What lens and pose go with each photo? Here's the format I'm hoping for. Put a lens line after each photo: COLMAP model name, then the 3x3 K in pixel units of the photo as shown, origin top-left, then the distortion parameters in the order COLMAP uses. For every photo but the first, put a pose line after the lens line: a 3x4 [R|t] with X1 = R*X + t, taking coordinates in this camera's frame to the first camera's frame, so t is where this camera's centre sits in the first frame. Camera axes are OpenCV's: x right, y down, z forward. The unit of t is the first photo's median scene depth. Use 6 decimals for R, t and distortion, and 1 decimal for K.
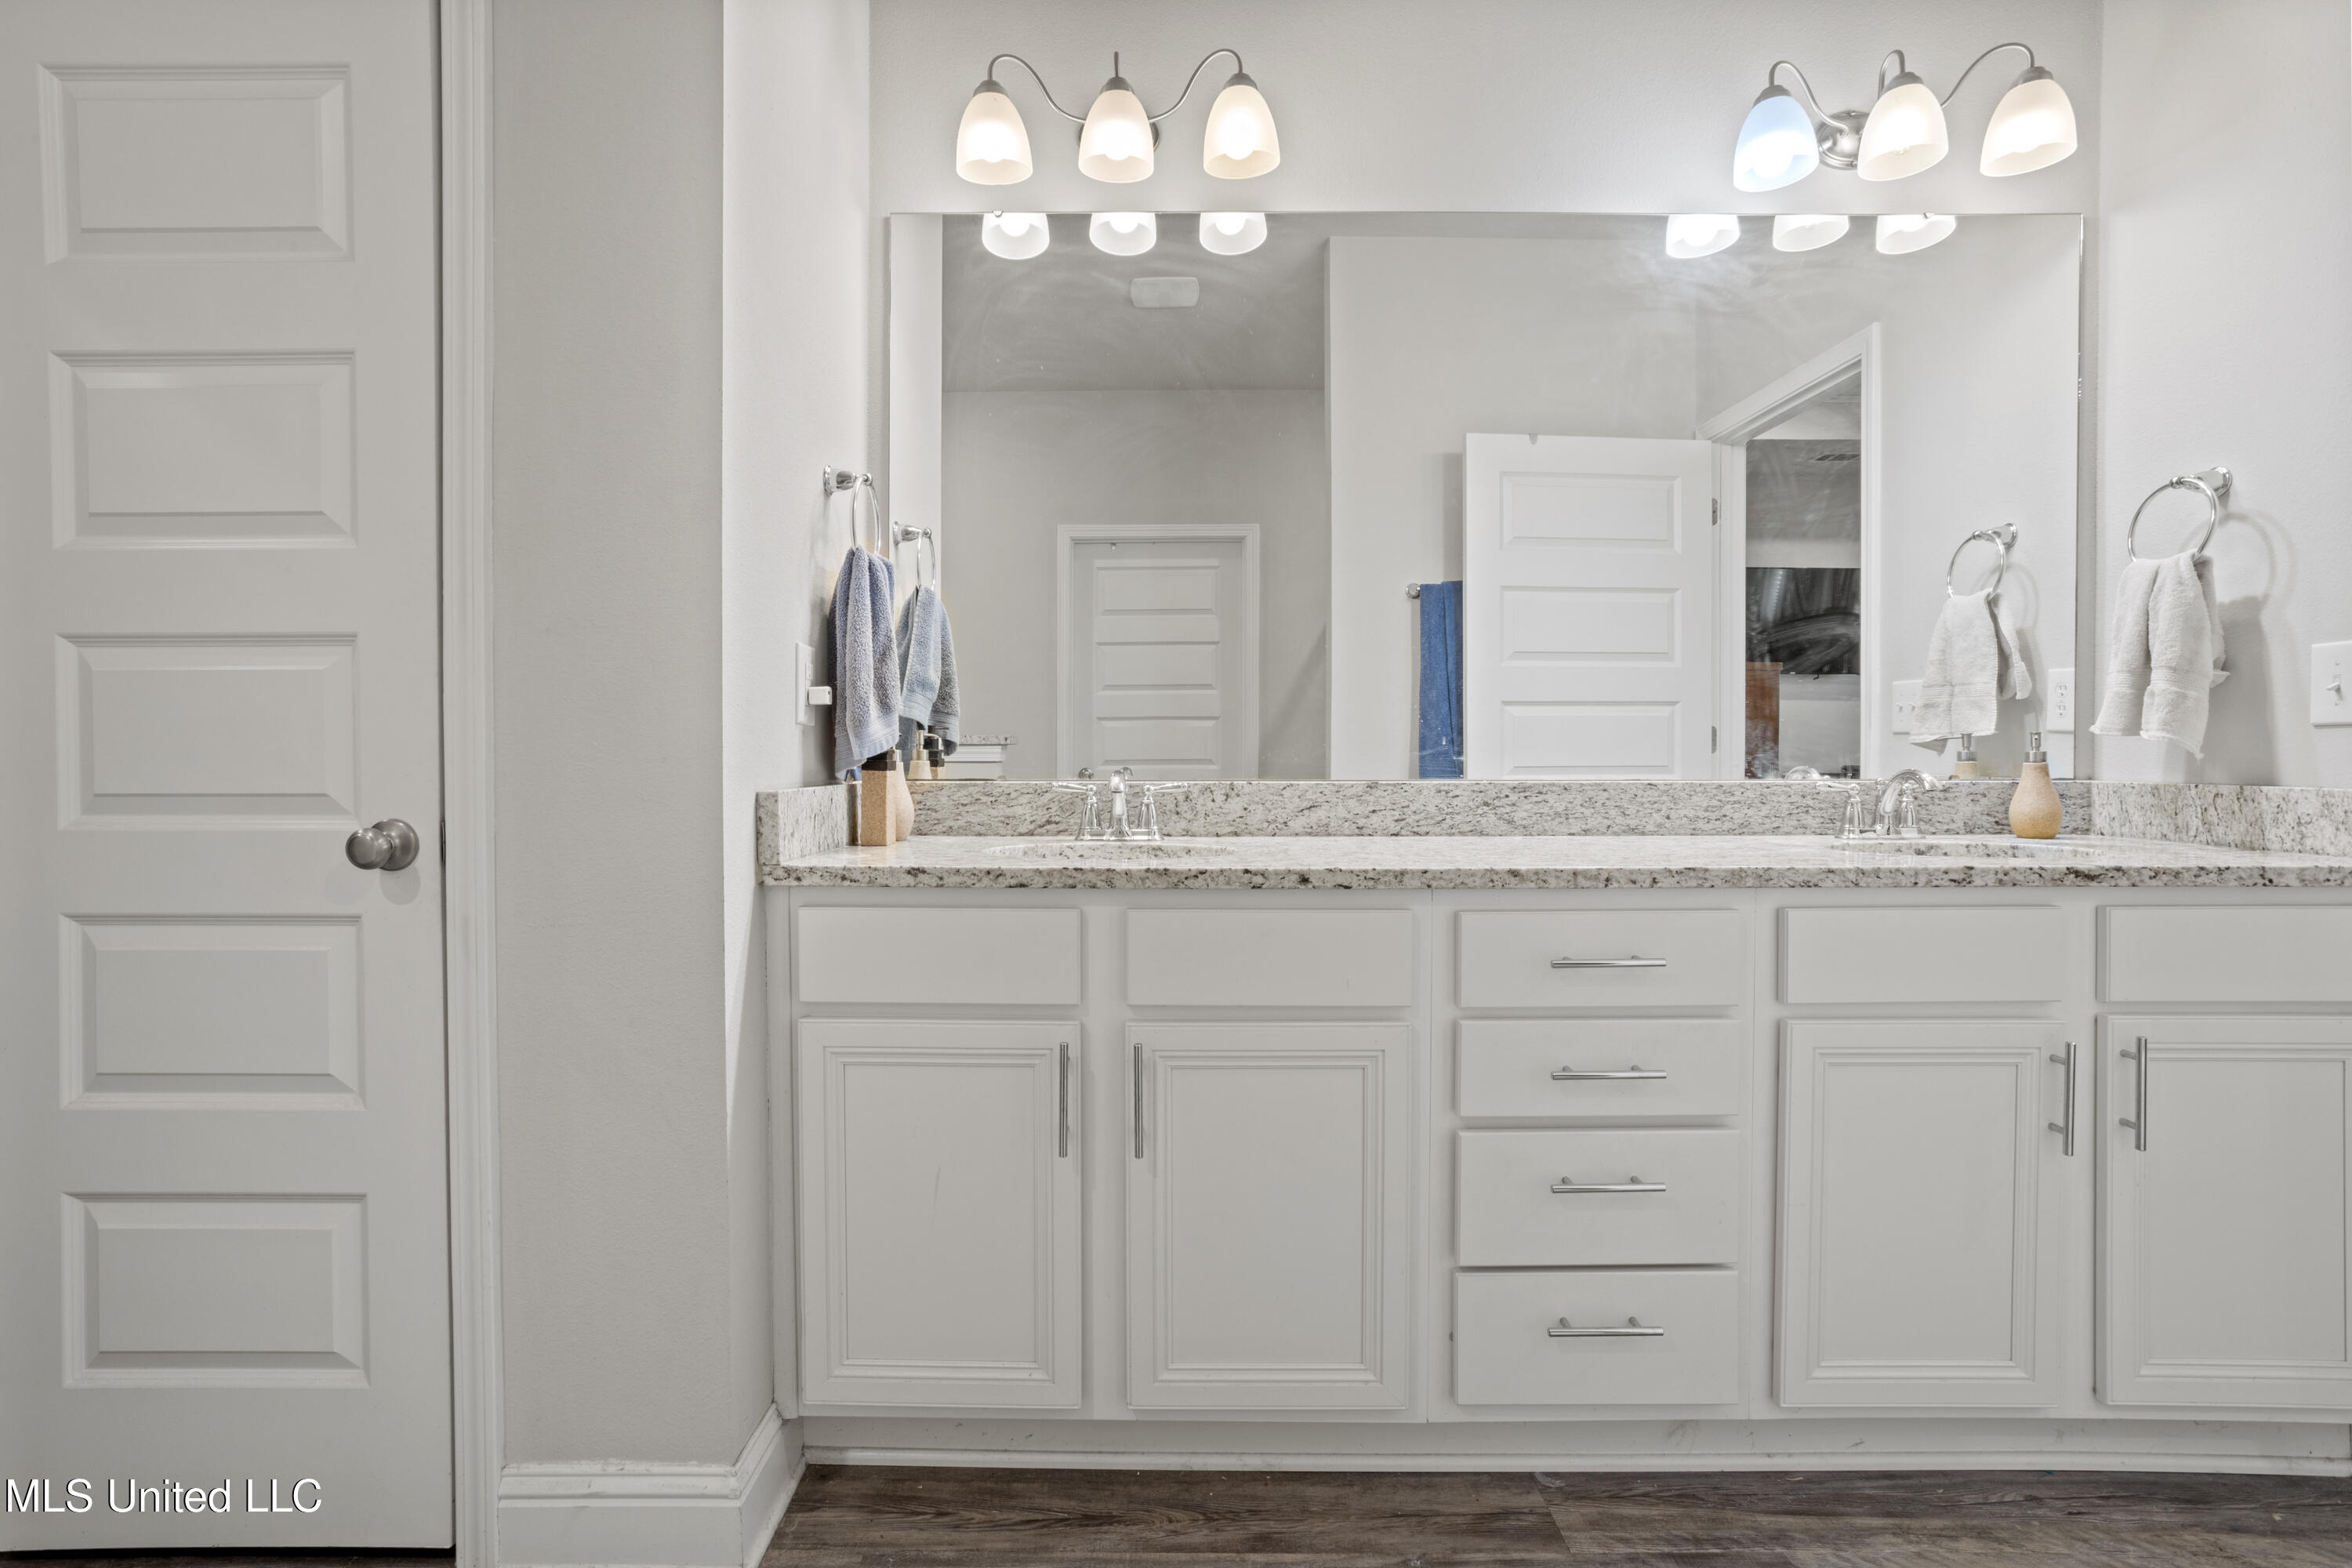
lens RADIAL K [[1140.5, 0, 1163.1], [0, 1140.5, 766.2], [0, 0, 1]] dist [-0.050683, 0.031048]
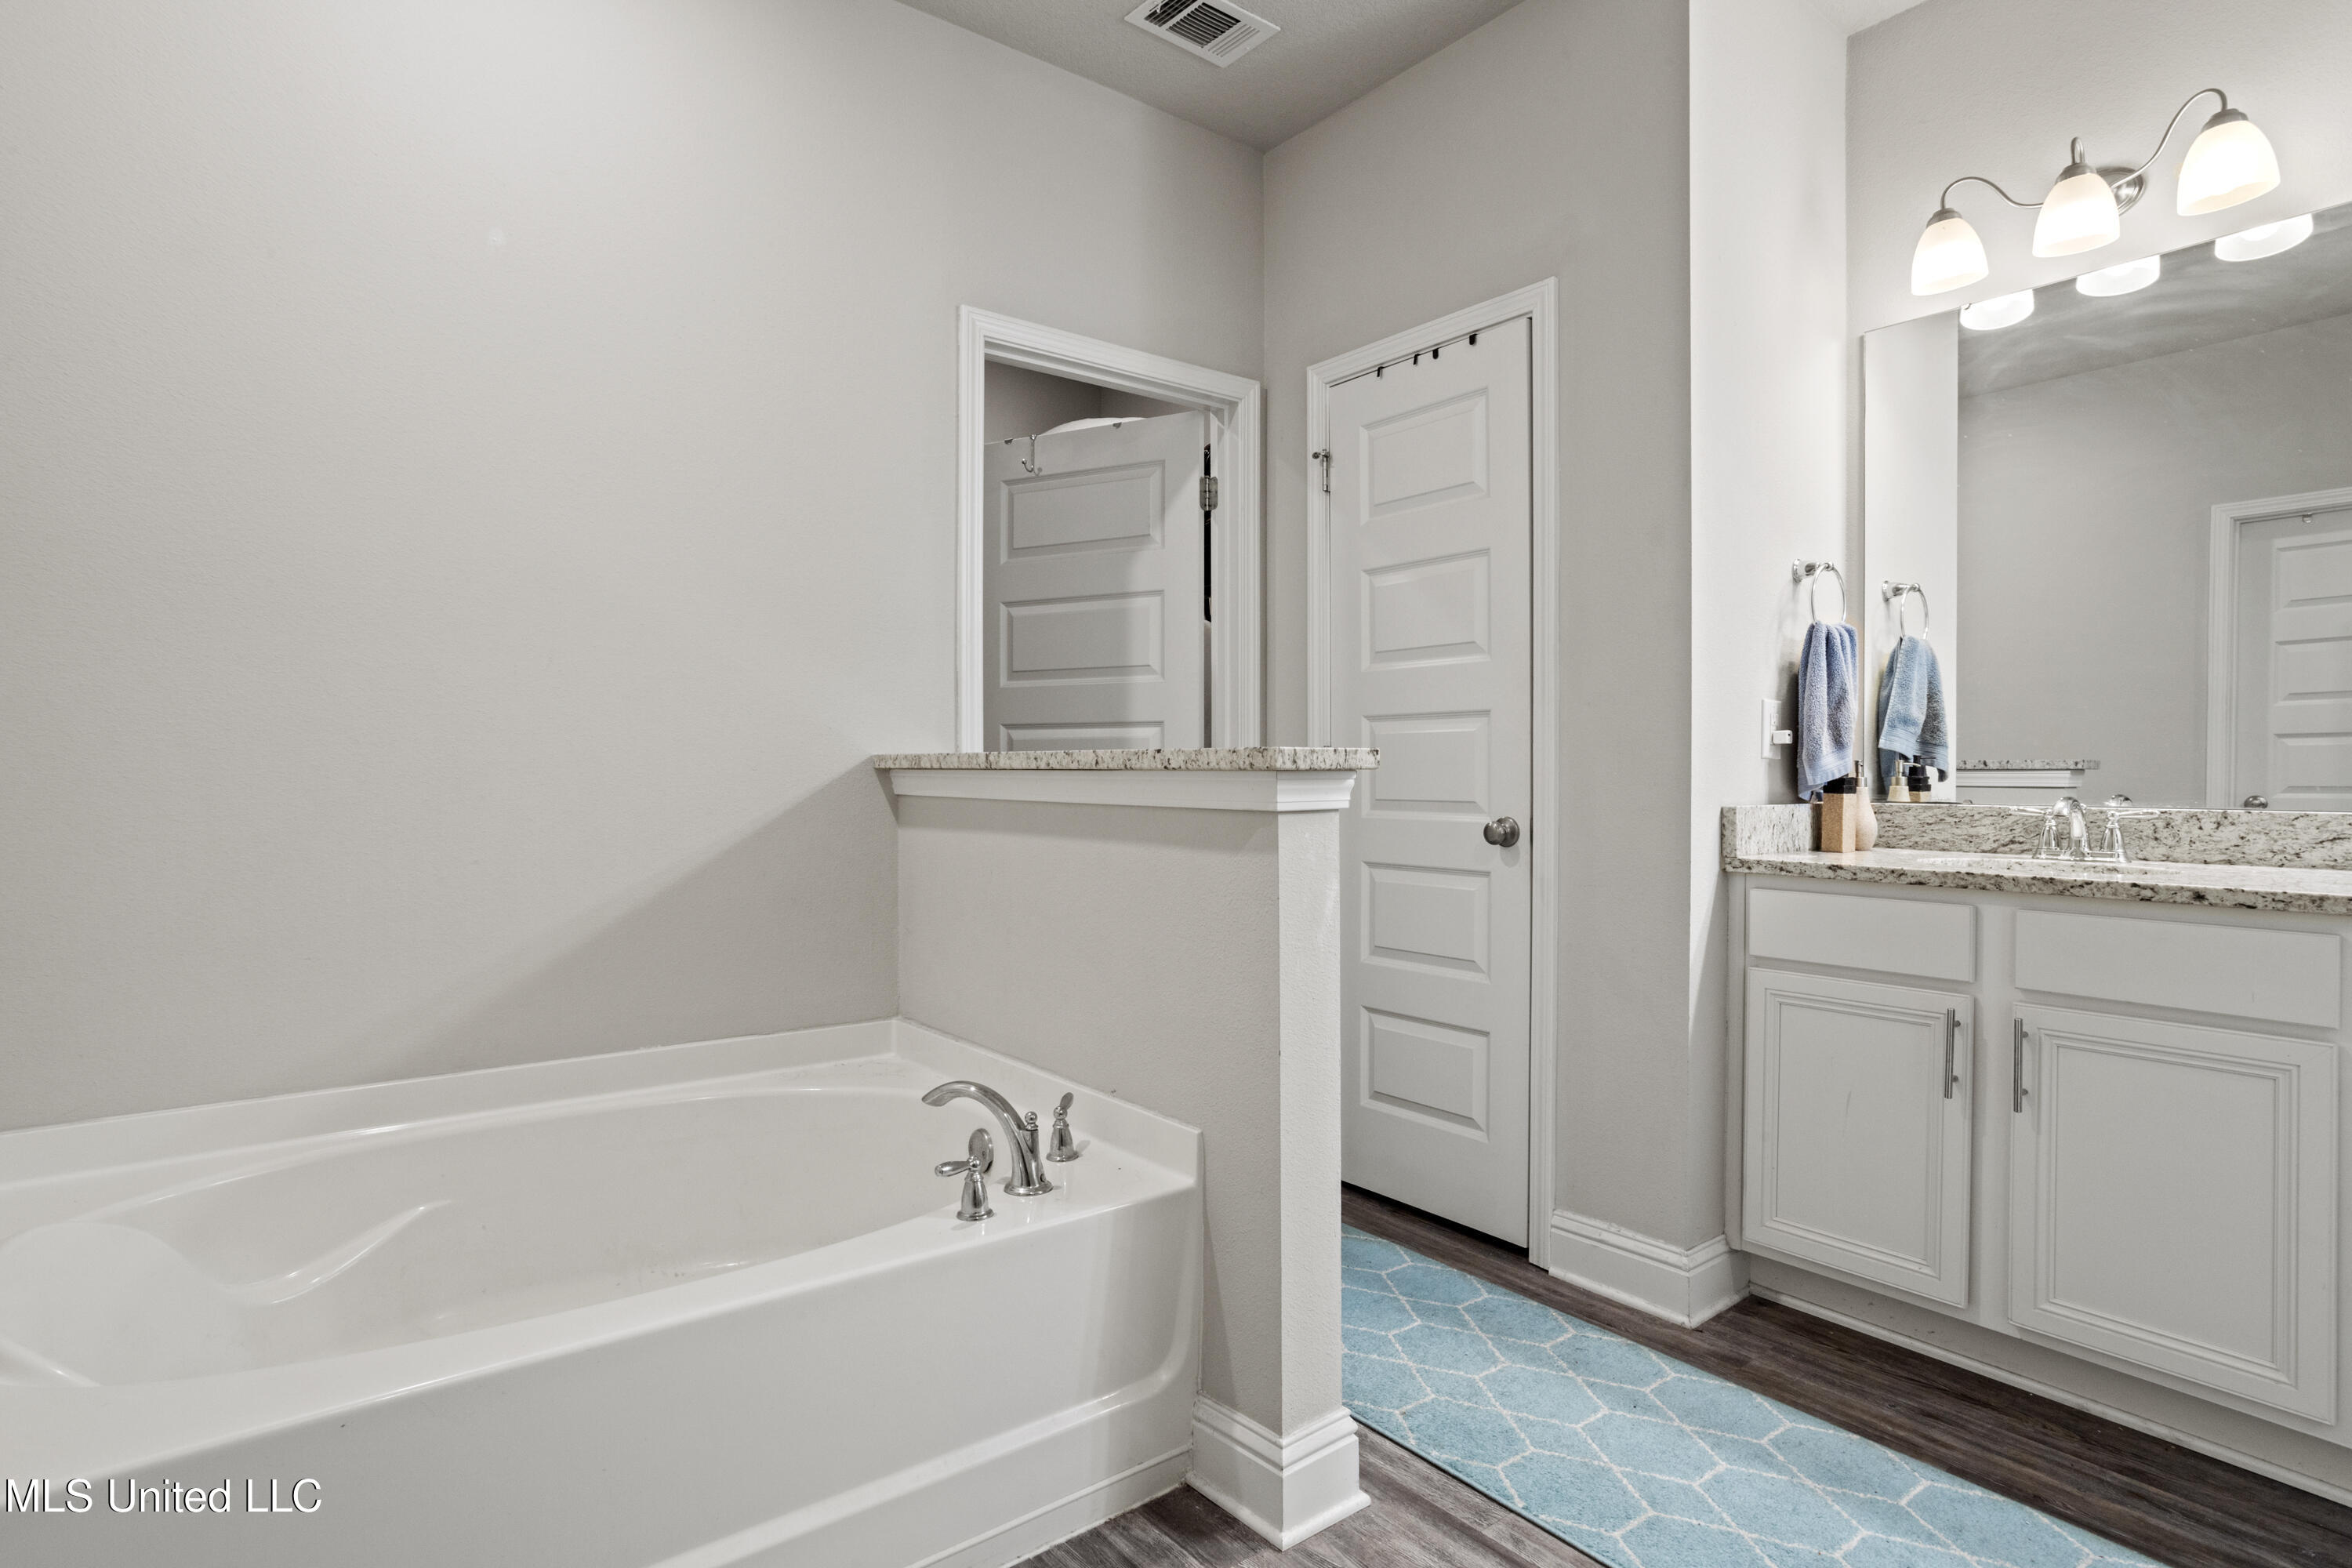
lens RADIAL K [[1200.8, 0, 1176.0], [0, 1200.8, 784.0], [0, 0, 1]] dist [-0.059011, 0.036337]
pose [[0.622892, 0.009113, -0.782255, 0.388963], [-0.011210, 0.999933, 0.002722, -0.002466], [0.782227, 0.007074, 0.622953, -0.487441]]
